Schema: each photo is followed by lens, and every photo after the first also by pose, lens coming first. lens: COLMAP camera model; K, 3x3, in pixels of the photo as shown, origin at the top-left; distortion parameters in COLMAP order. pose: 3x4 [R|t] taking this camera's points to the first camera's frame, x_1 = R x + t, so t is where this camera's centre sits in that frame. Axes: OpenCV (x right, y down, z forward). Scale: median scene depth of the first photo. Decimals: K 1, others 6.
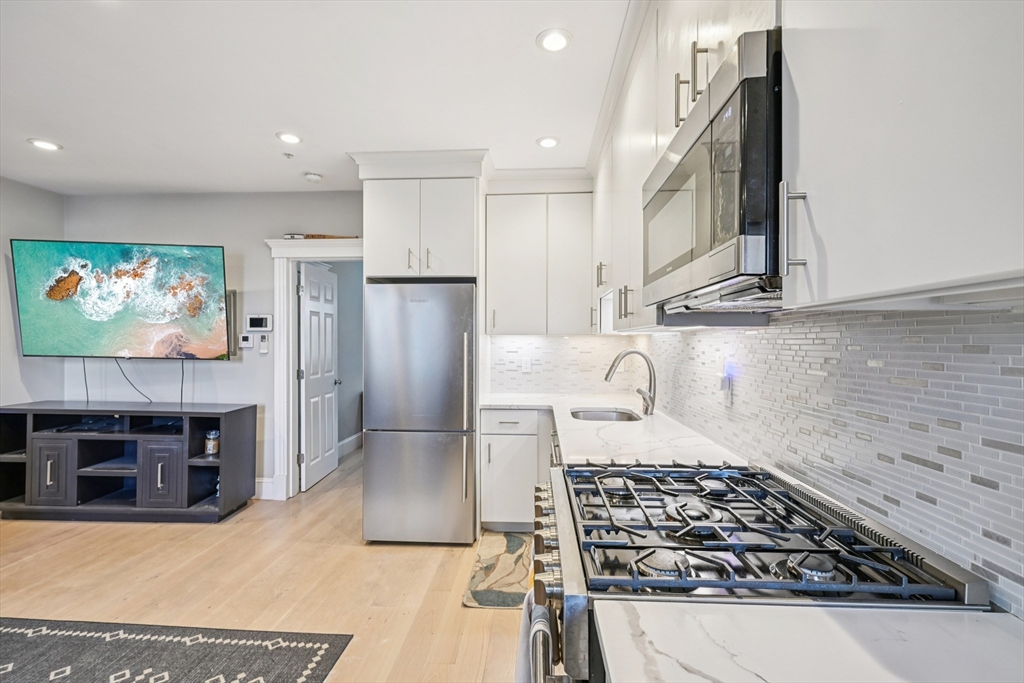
lens RADIAL K [[456.3, 0, 510.2], [0, 456.3, 342.6], [0, 0, 1]] dist [-0.000678, 0.000113]
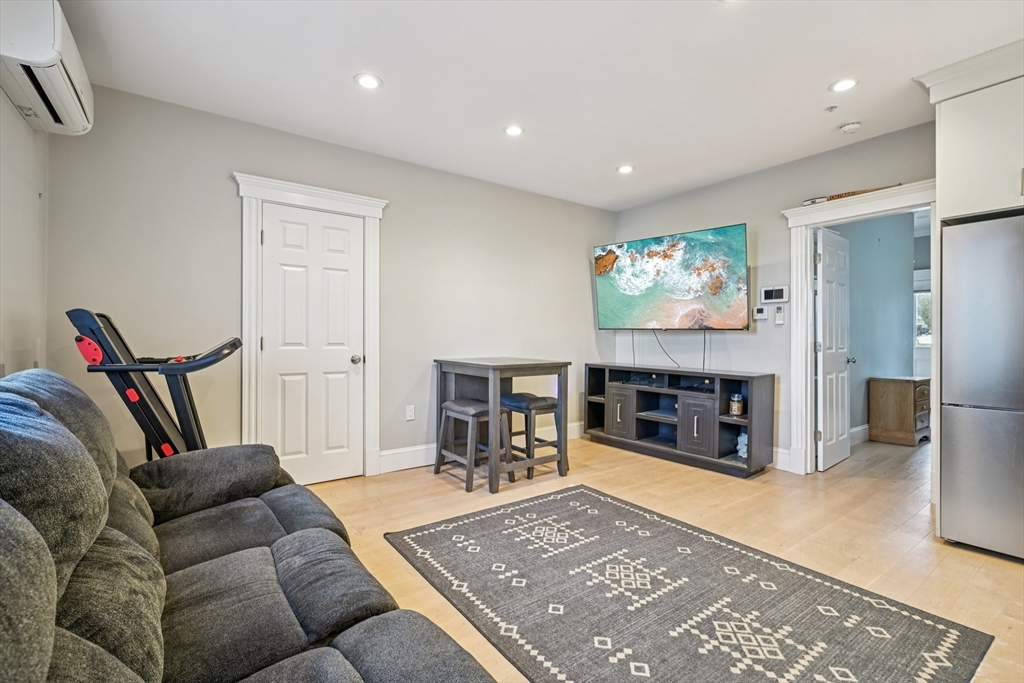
lens RADIAL K [[454.6, 0, 514.1], [0, 454.6, 340.6], [0, 0, 1]] dist [0.002428, -0.000220]
pose [[0.641461, 0.000274, -0.767156, -0.168081], [-0.002682, 0.999995, -0.001886, 0.073297], [0.767151, 0.003267, 0.641458, -0.111686]]
